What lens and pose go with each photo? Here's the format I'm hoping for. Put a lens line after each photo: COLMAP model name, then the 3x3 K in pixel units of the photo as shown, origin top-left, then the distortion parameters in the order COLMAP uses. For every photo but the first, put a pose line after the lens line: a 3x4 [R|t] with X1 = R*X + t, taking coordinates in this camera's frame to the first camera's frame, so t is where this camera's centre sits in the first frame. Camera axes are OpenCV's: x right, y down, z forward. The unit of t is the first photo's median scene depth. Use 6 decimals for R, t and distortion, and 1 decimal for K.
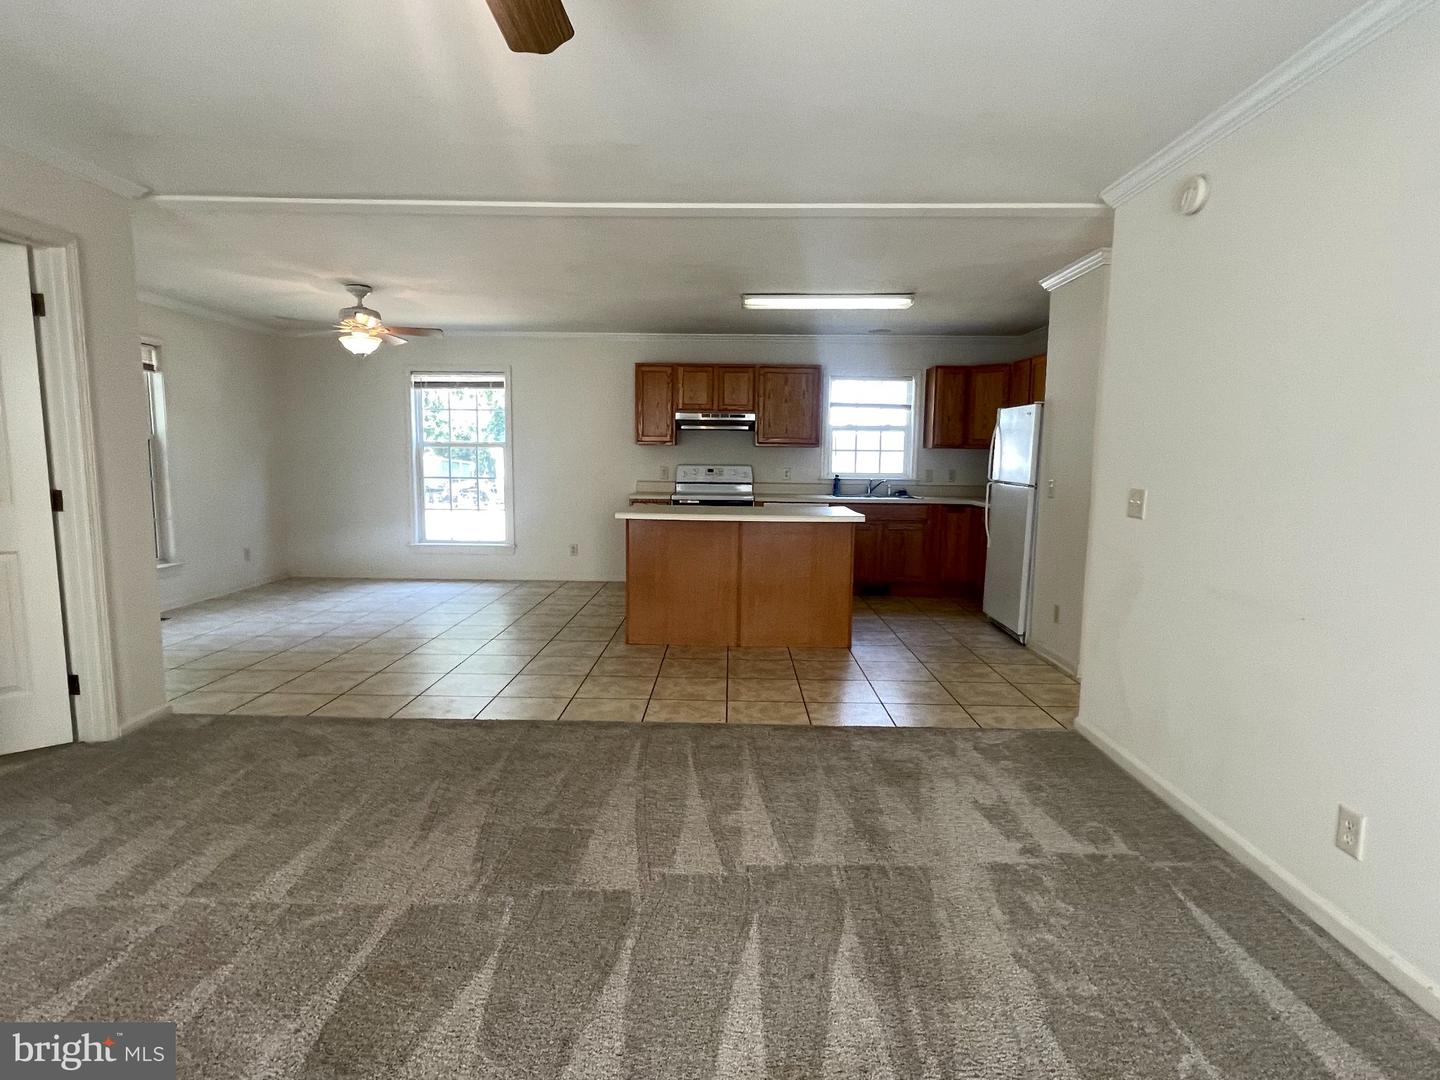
lens RADIAL K [[743.7, 0, 720.0], [0, 743.7, 540.0], [0, 0, 1]] dist [-0.006288, -0.000985]
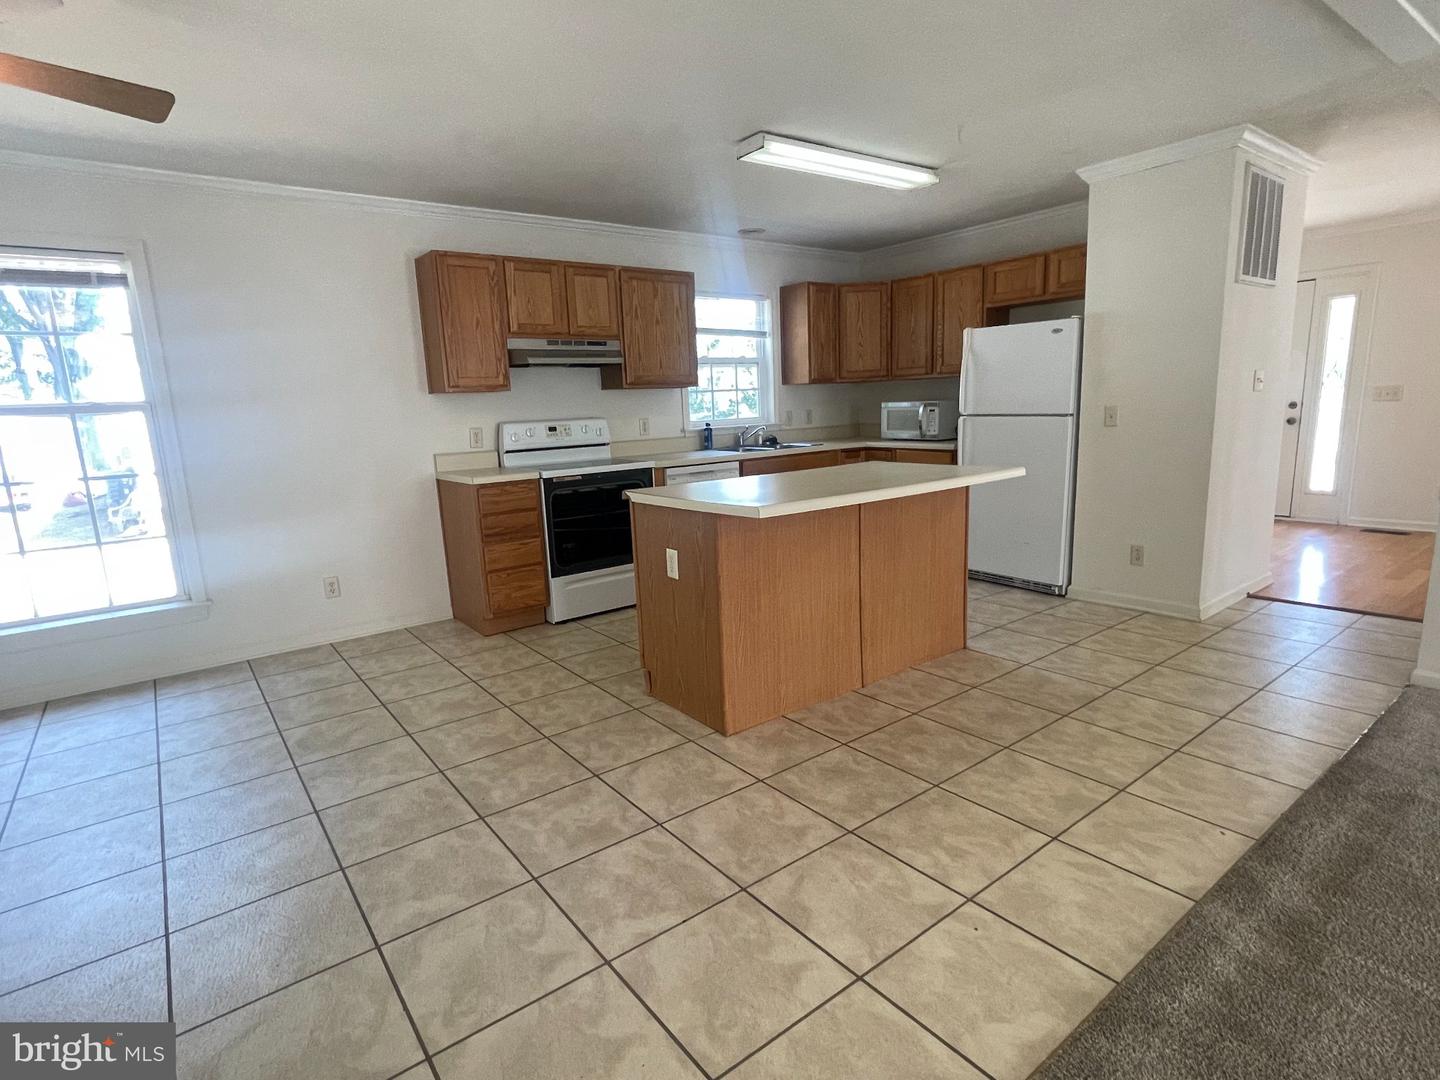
lens RADIAL K [[752.0, 0, 720.0], [0, 752.0, 540.0], [0, 0, 1]] dist [-0.004168, -0.000819]
pose [[0.785561, -0.155342, 0.598969, -0.321714], [0.120129, 0.987845, 0.098645, -0.046087], [-0.607012, -0.005538, 0.794673, 0.397177]]
